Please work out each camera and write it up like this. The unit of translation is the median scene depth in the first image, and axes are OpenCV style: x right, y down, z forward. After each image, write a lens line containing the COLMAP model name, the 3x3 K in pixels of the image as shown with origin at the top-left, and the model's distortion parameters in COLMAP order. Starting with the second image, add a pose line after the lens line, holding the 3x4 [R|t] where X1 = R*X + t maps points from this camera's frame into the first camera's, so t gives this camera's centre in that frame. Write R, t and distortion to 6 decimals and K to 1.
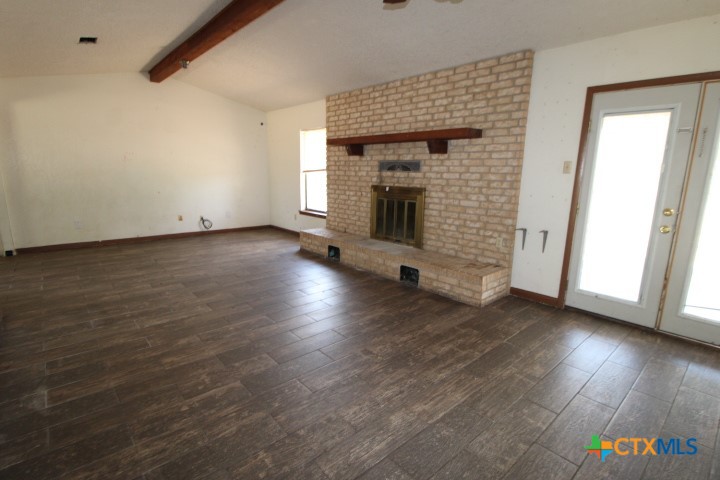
lens RADIAL K [[354.9, 0, 362.9], [0, 354.9, 240.9], [0, 0, 1]] dist [0.001062, -0.013163]
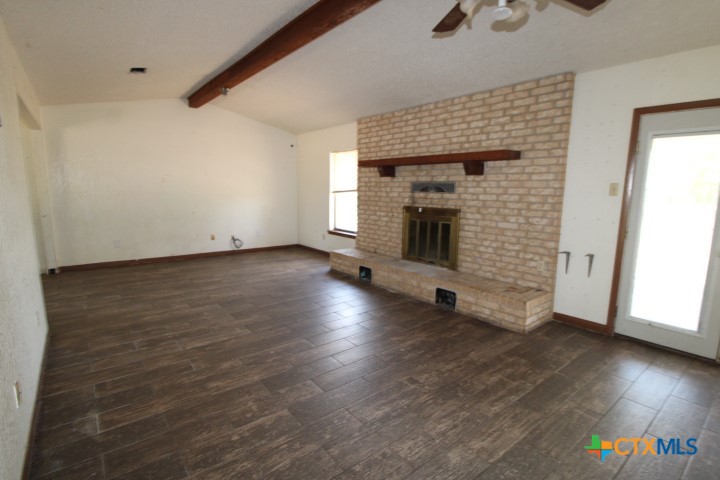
lens RADIAL K [[354.5, 0, 362.6], [0, 354.5, 239.5], [0, 0, 1]] dist [0.001606, -0.014314]
pose [[0.998643, 0.003987, -0.051924, -0.046003], [-0.006741, 0.998574, -0.052962, -0.011646], [0.051639, 0.053240, 0.997246, 0.005137]]
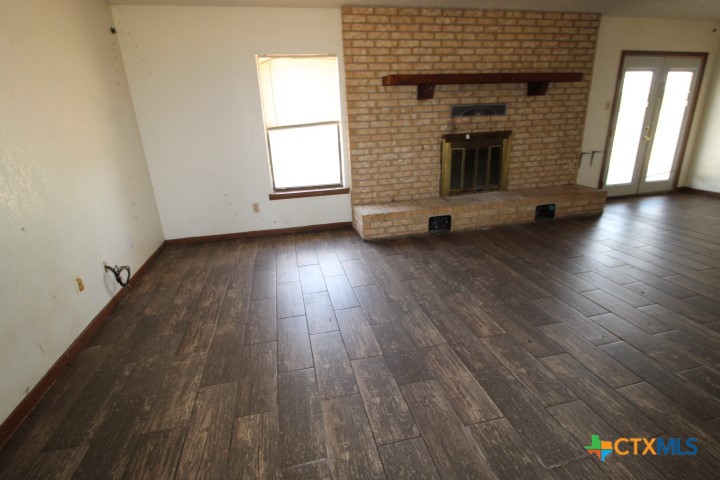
lens RADIAL K [[354.9, 0, 362.9], [0, 354.9, 240.9], [0, 0, 1]] dist [0.001062, -0.013163]
pose [[0.474292, -0.321947, 0.819388, -1.011716], [0.219987, 0.944549, 0.243788, -0.199599], [-0.852439, 0.064629, 0.518816, 0.882982]]
